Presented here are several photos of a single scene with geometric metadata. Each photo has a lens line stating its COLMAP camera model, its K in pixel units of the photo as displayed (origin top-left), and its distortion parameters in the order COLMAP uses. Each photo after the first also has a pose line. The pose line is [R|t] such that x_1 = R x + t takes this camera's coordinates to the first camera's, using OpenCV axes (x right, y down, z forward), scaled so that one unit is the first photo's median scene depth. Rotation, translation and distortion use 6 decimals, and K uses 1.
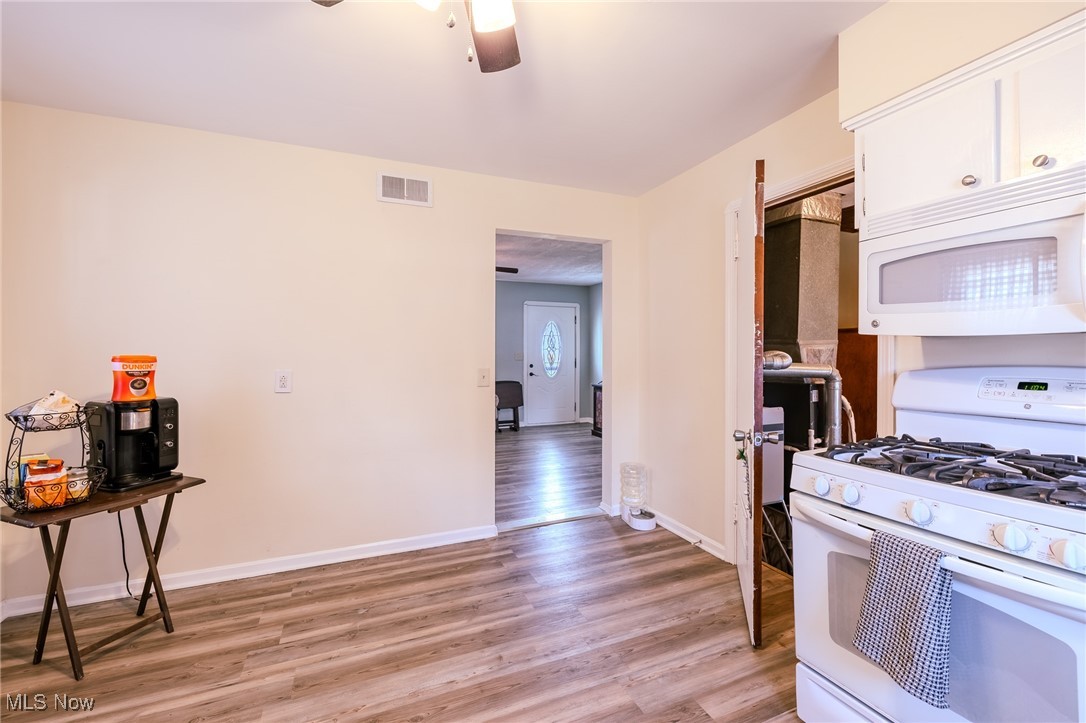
lens RADIAL K [[452.2, 0, 548.1], [0, 452.2, 361.6], [0, 0, 1]] dist [-0.000291, 0.000470]
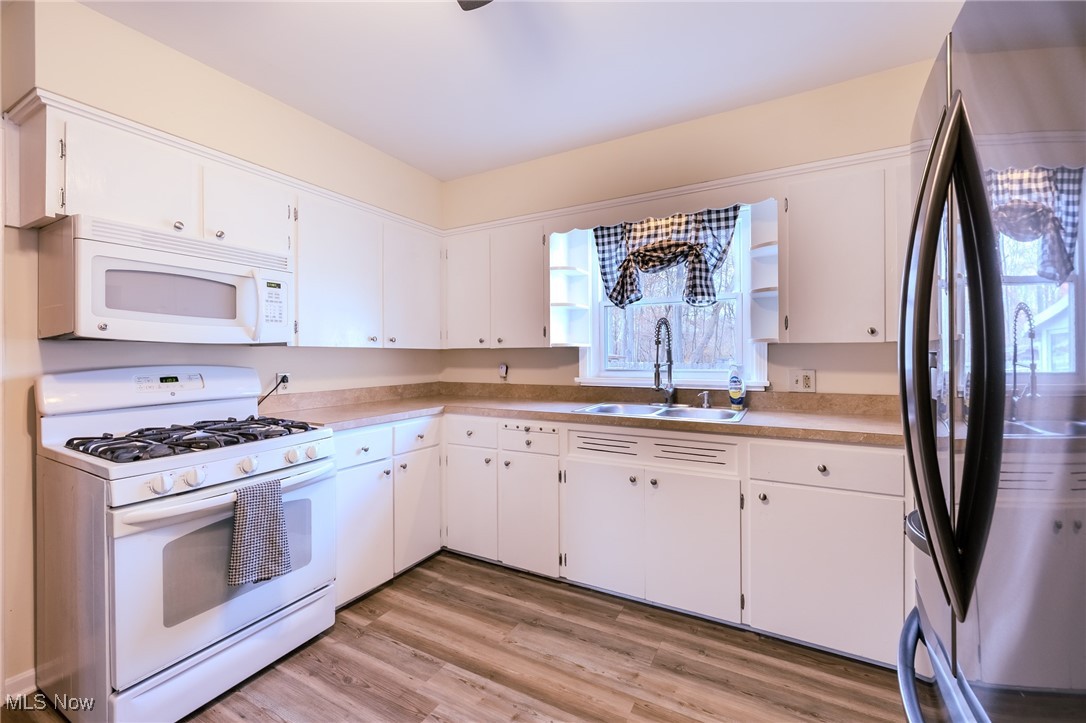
lens RADIAL K [[452.2, 0, 546.4], [0, 452.2, 353.8], [0, 0, 1]] dist [-0.000291, 0.000470]
pose [[-0.600054, 0.000283, 0.799959, -0.751435], [0.013103, 0.999869, 0.009475, -0.023412], [-0.799852, 0.016167, -0.599980, 0.916237]]
